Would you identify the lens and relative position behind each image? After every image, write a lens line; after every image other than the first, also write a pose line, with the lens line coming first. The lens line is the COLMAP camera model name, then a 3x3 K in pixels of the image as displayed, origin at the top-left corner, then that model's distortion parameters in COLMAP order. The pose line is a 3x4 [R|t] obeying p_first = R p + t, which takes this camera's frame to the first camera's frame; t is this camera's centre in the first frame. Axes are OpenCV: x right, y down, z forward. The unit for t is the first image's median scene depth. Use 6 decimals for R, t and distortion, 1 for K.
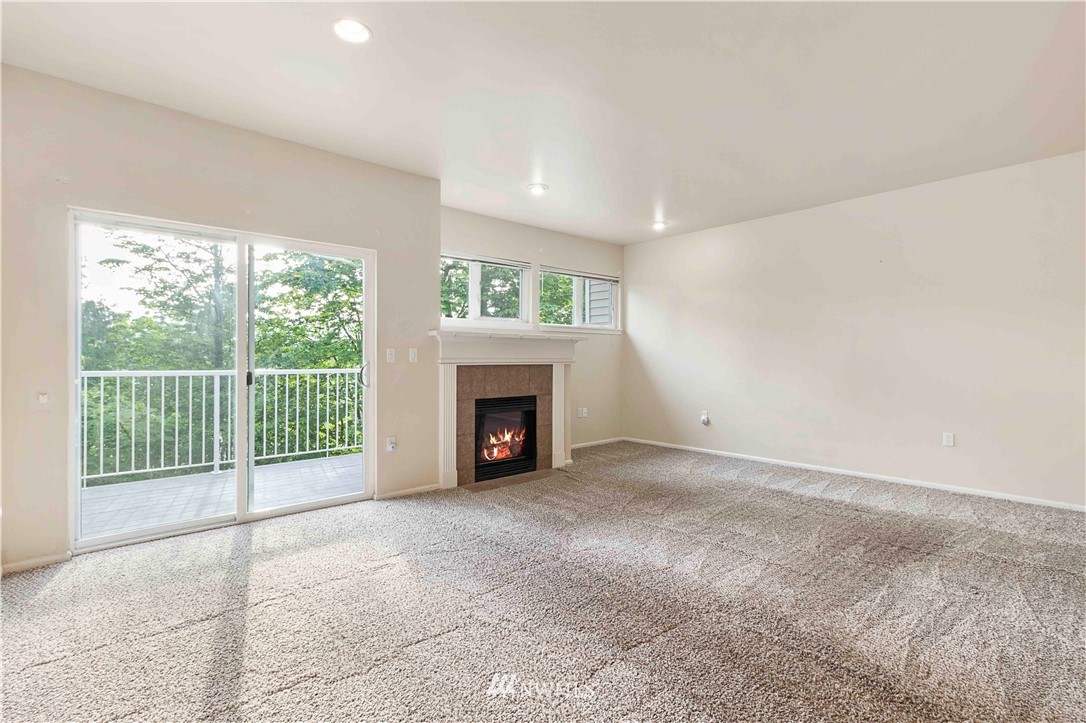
lens RADIAL K [[510.2, 0, 543.0], [0, 510.2, 361.5], [0, 0, 1]] dist [0.001167, 0.000534]
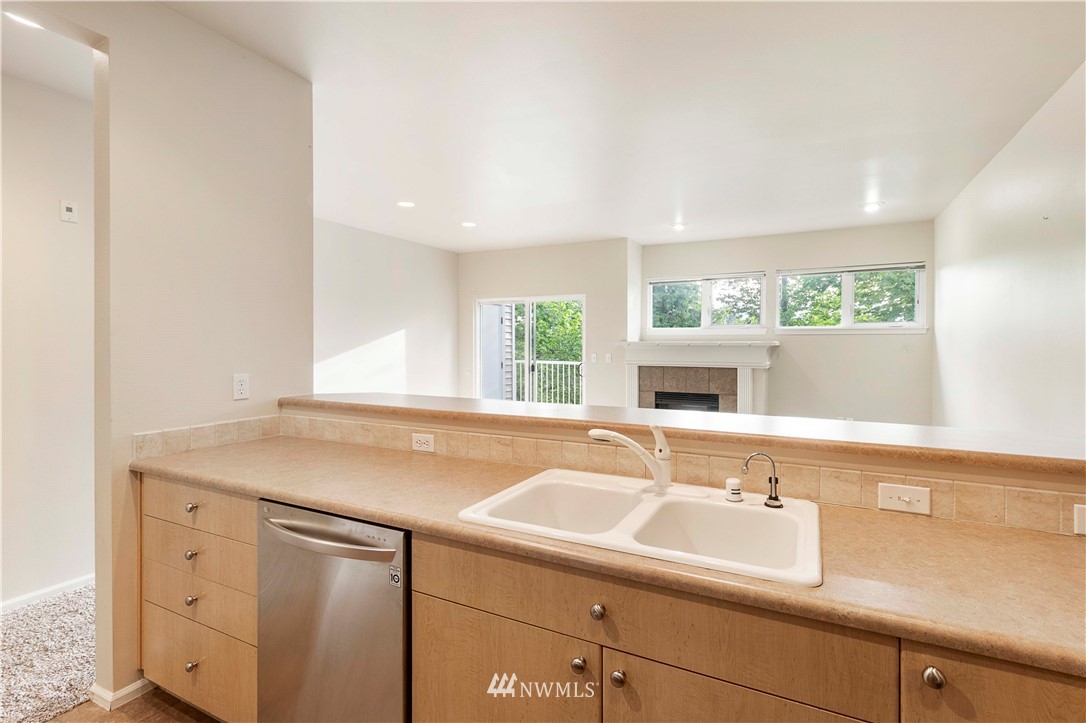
lens RADIAL K [[521.8, 0, 549.2], [0, 521.8, 346.4], [0, 0, 1]] dist [-0.002369, -0.000157]
pose [[0.363454, 0.006487, -0.931590, 0.998281], [-0.009817, 0.999947, 0.003133, -0.043875], [0.931561, 0.008007, 0.363498, 0.230834]]
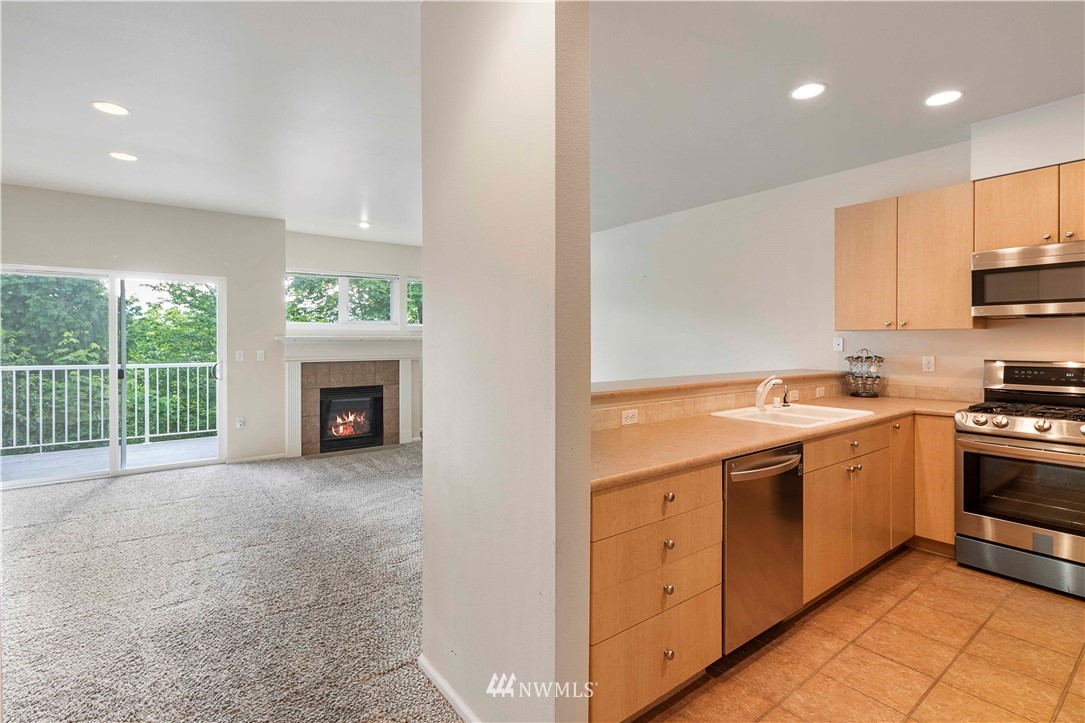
lens RADIAL K [[512.9, 0, 549.1], [0, 512.9, 342.1], [0, 0, 1]] dist [0.000382, 0.000025]
pose [[0.997429, -0.000308, -0.071659, 0.511569], [0.000064, 0.999994, -0.003409, -0.036215], [0.071660, 0.003396, 0.997423, -0.235372]]
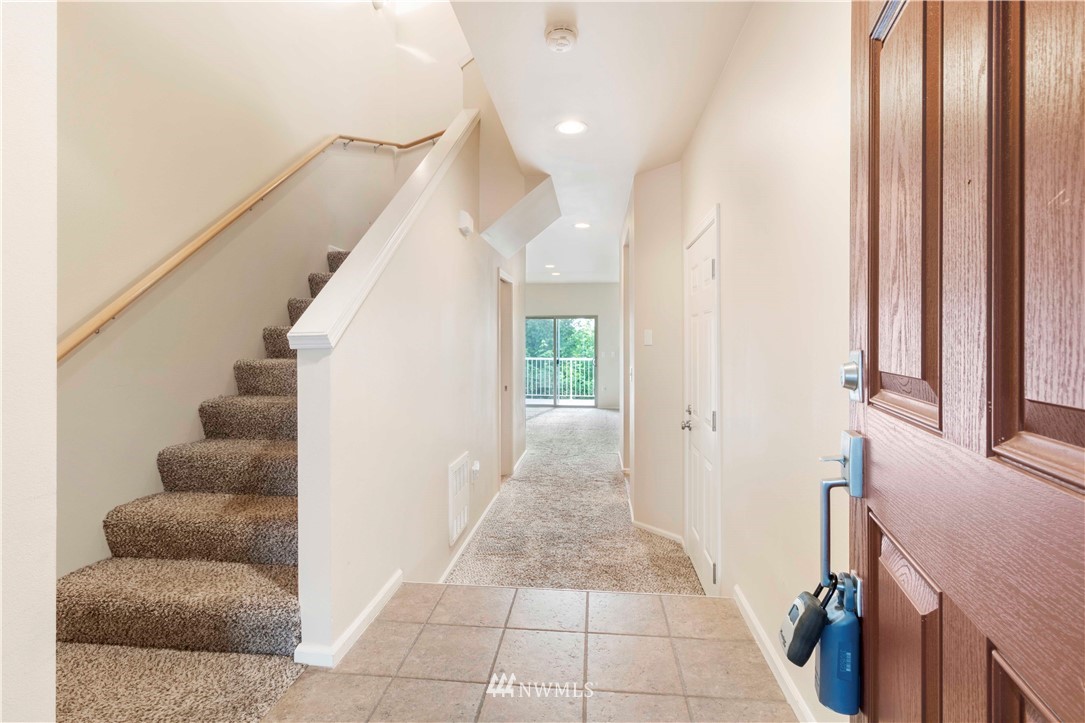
lens RADIAL K [[512.9, 0, 549.1], [0, 512.9, 342.1], [0, 0, 1]] dist [0.000382, 0.000025]
pose [[0.682510, -0.000690, -0.730876, 1.227105], [-0.005592, 0.999965, -0.006167, -0.050333], [0.730855, 0.008296, 0.682482, -0.860233]]
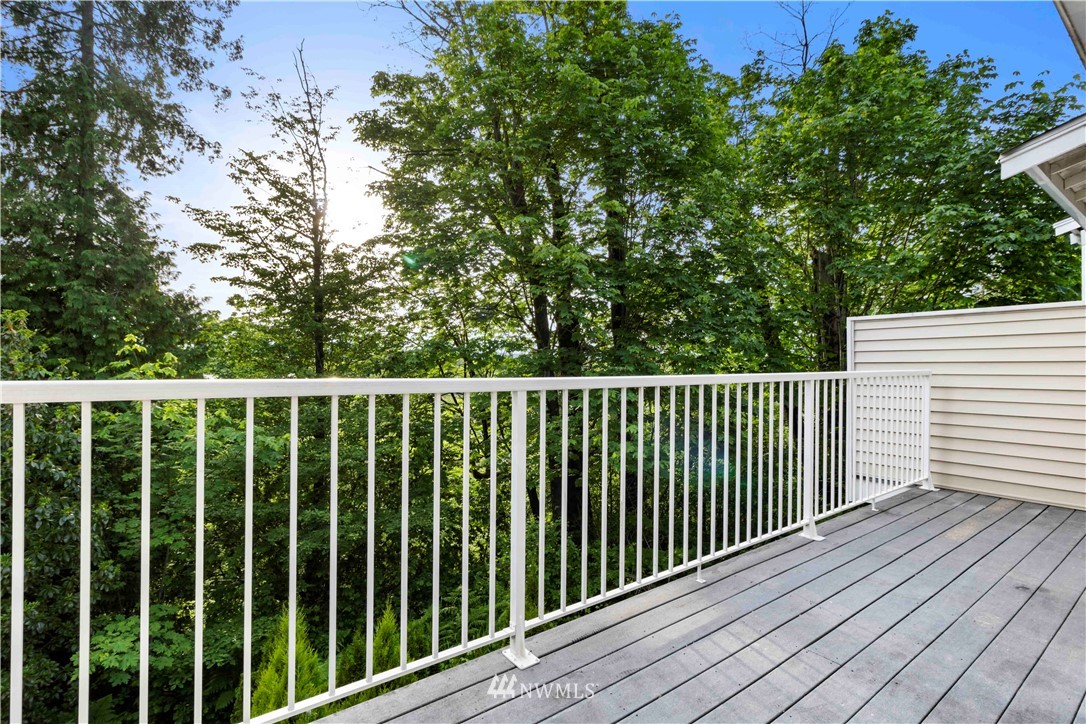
lens RADIAL K [[510.2, 0, 543.0], [0, 510.2, 362.0], [0, 0, 1]] dist [0.001167, 0.000534]
pose [[0.995127, -0.000626, -0.098598, -0.656718], [-0.000755, 0.999902, -0.013970, 0.014147], [0.098598, 0.013976, 0.995029, 0.711973]]
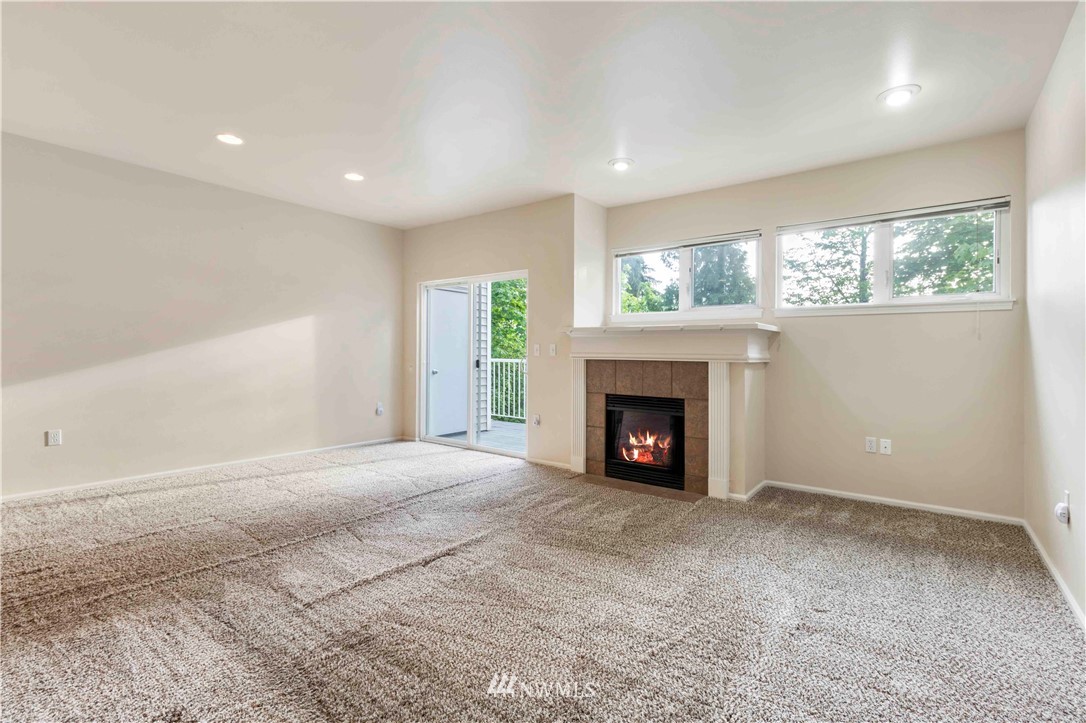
lens RADIAL K [[507.0, 0, 546.7], [0, 507.0, 348.5], [0, 0, 1]] dist [0.004076, 0.000689]
pose [[0.200173, -0.007342, -0.979733, 0.790087], [-0.018560, 0.999764, -0.011285, -0.001484], [0.979585, 0.020443, 0.199989, 0.655241]]
